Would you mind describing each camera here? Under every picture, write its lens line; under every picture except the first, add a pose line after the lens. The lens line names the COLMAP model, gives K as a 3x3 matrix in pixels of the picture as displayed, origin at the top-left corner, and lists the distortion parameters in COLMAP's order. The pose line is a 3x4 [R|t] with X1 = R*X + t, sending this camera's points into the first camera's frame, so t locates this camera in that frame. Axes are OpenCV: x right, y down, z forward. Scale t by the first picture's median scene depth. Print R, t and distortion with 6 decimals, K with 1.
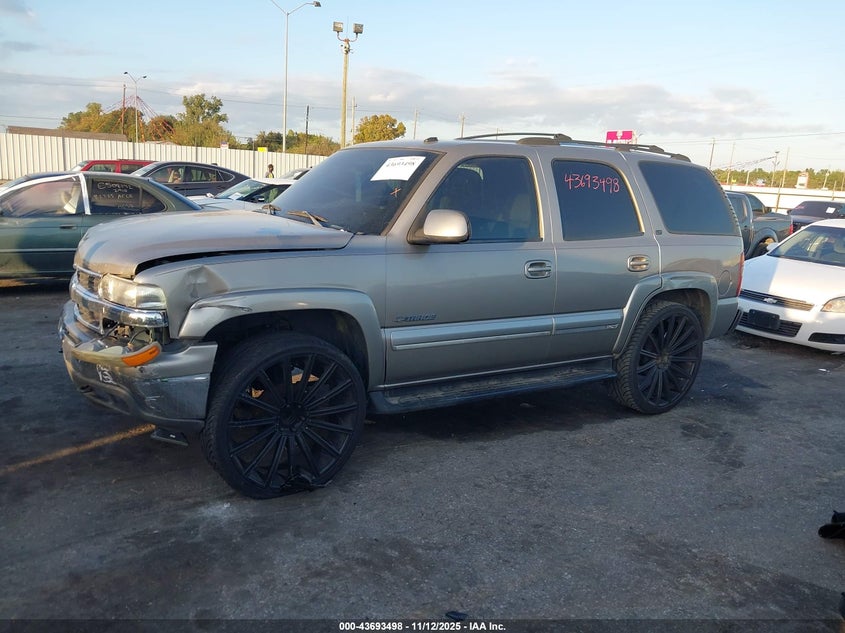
lens RADIAL K [[677.5, 0, 424.9], [0, 677.5, 322.7], [0, 0, 1]] dist [0.025571, -0.039154]
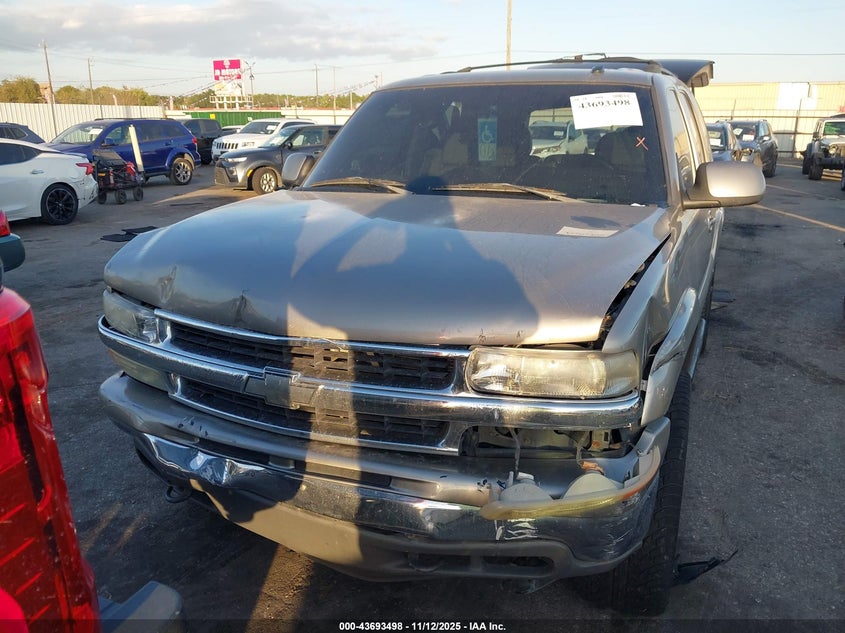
lens RADIAL K [[677.5, 0, 421.7], [0, 677.5, 311.9], [0, 0, 1]] dist [0.025571, -0.039154]
pose [[0.842925, -0.204427, 0.497682, -0.607288], [0.164414, 0.978628, 0.123512, -0.136536], [-0.512294, -0.022286, 0.858521, 0.453236]]
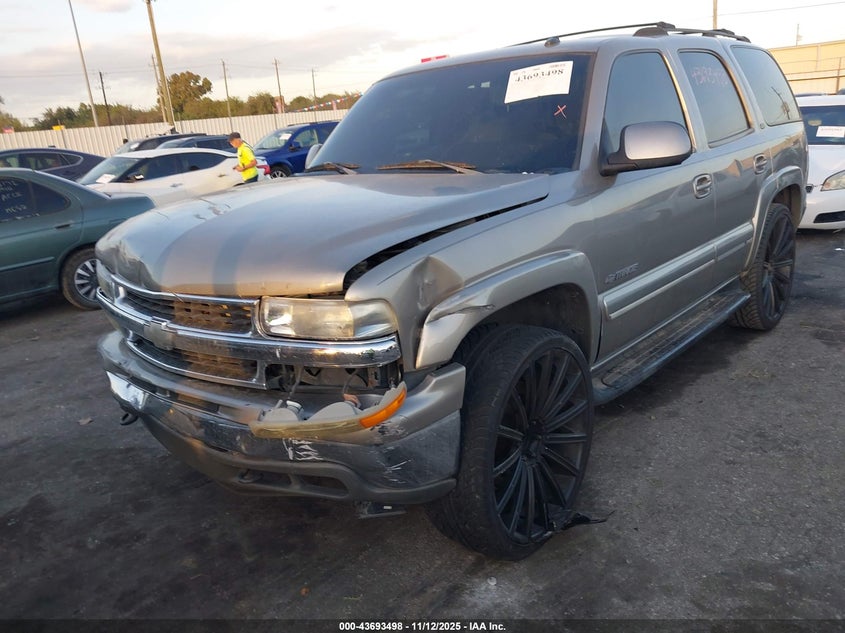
lens RADIAL K [[677.5, 0, 420.0], [0, 677.5, 319.4], [0, 0, 1]] dist [0.025571, -0.039154]
pose [[0.954296, -0.208054, 0.214552, -0.373037], [0.191884, 0.976919, 0.093859, -0.065883], [-0.229128, -0.048400, 0.972192, 0.275202]]
